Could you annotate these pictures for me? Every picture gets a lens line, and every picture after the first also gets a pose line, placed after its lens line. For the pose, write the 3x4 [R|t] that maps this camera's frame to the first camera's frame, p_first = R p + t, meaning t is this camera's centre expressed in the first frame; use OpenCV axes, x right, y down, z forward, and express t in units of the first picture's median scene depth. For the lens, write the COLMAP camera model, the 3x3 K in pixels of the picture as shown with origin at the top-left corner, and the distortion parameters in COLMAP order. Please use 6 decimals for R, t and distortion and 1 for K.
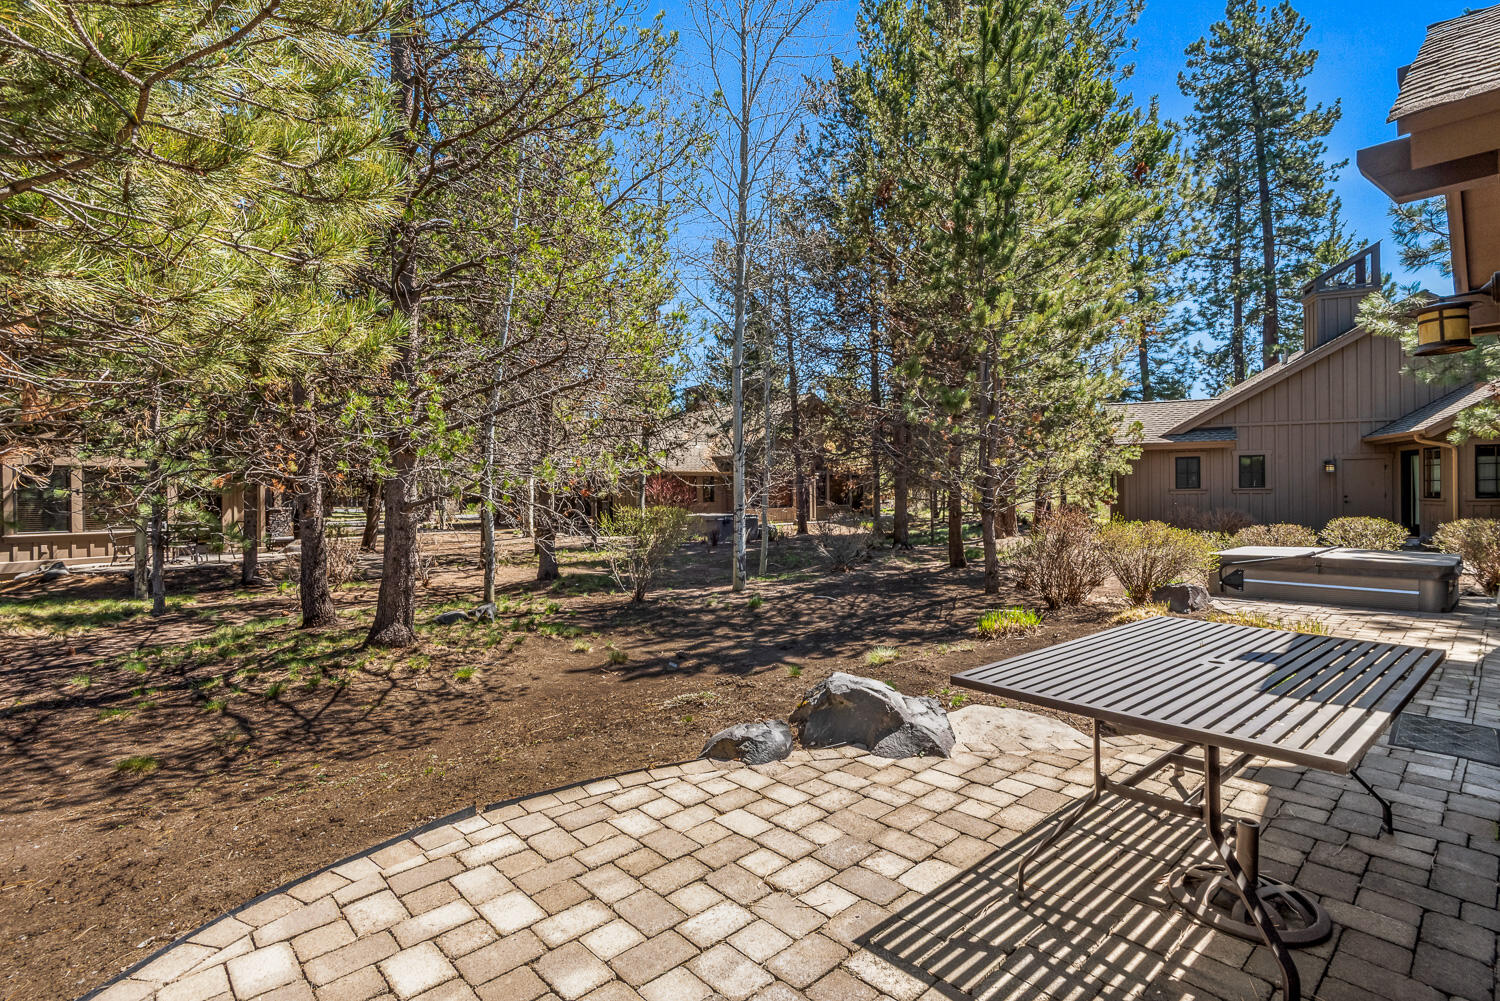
lens RADIAL K [[710.9, 0, 750.9], [0, 710.9, 496.9], [0, 0, 1]] dist [0.001974, -0.000378]
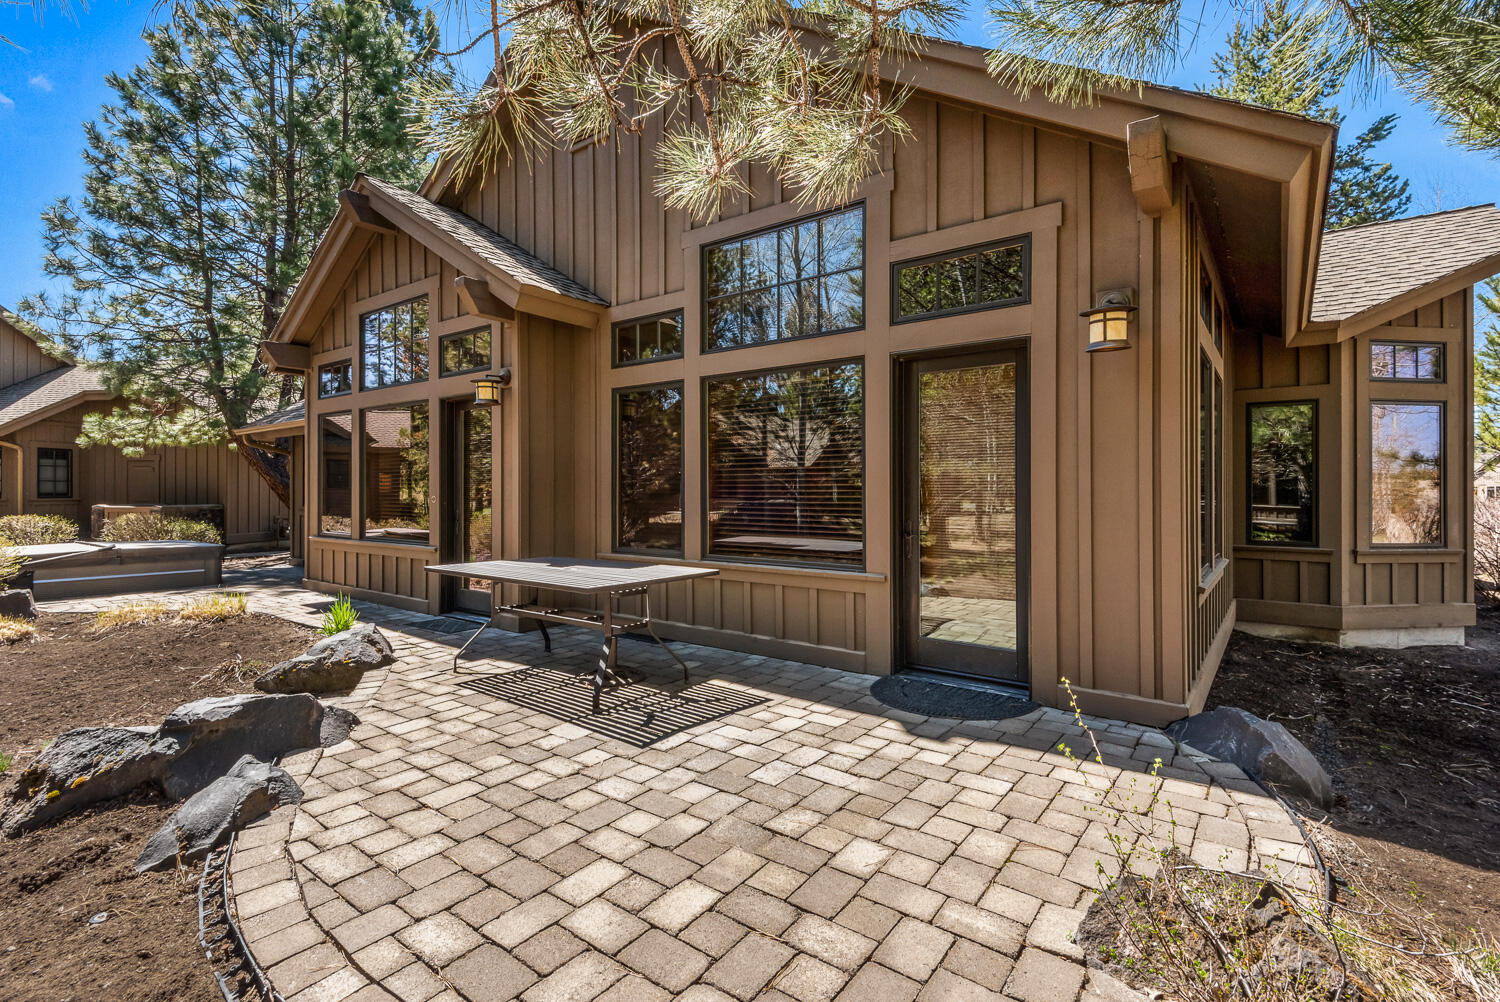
lens RADIAL K [[710.9, 0, 754.4], [0, 710.9, 490.4], [0, 0, 1]] dist [0.001974, -0.000378]
pose [[-0.196532, 0.009160, 0.980455, -1.176724], [0.010264, 0.999921, -0.007284, 0.044757], [-0.980444, 0.008632, -0.196611, 0.841836]]
